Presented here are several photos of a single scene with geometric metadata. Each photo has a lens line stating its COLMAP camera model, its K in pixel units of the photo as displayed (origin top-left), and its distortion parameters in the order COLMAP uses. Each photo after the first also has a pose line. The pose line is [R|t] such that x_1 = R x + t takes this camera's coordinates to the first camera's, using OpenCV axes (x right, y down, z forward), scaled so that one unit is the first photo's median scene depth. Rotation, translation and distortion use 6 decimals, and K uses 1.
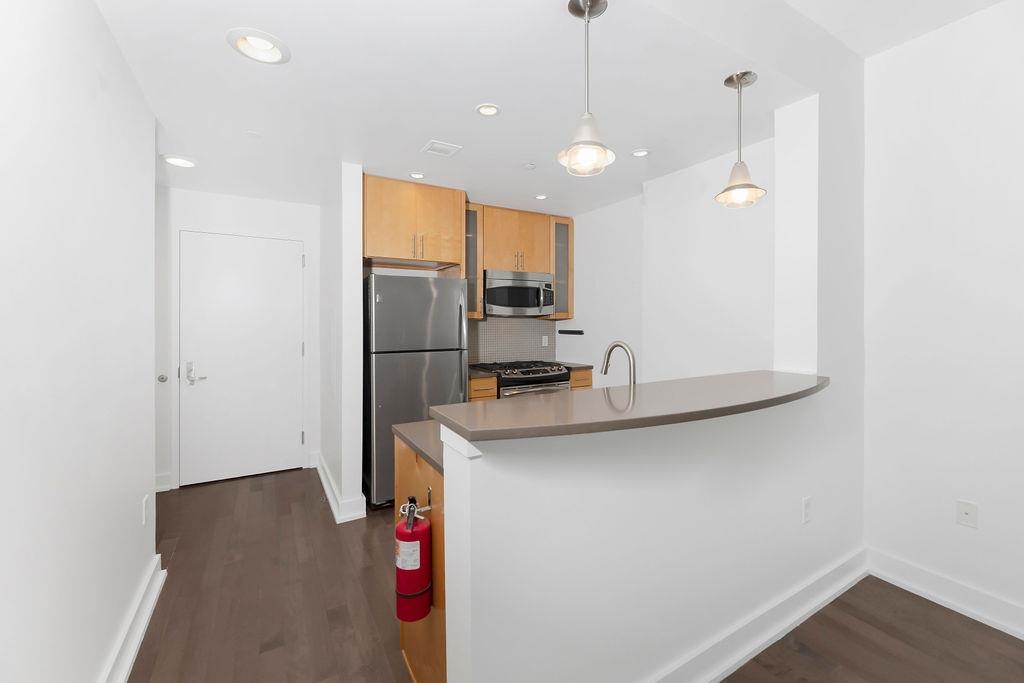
lens RADIAL K [[435.4, 0, 514.2], [0, 435.4, 341.9], [0, 0, 1]] dist [0.008289, 0.000961]
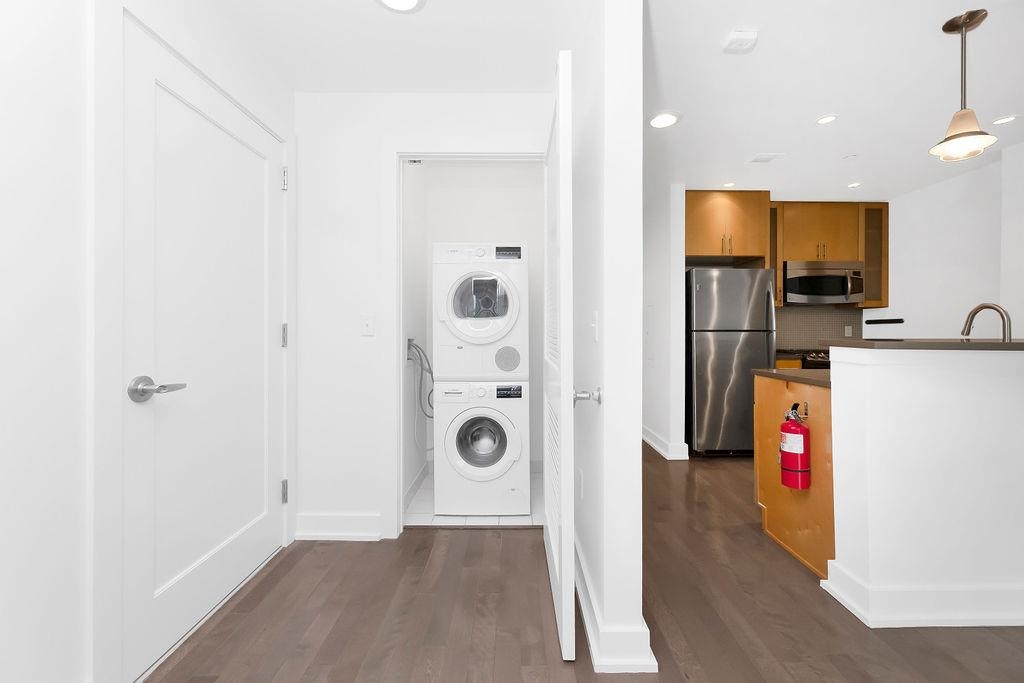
lens RADIAL K [[435.4, 0, 510.4], [0, 435.4, 342.9], [0, 0, 1]] dist [0.008289, 0.000961]
pose [[0.869761, 0.012219, -0.493322, -0.119313], [-0.024427, 0.999534, -0.018309, 0.069312], [0.492869, 0.027975, 0.869654, -0.254308]]
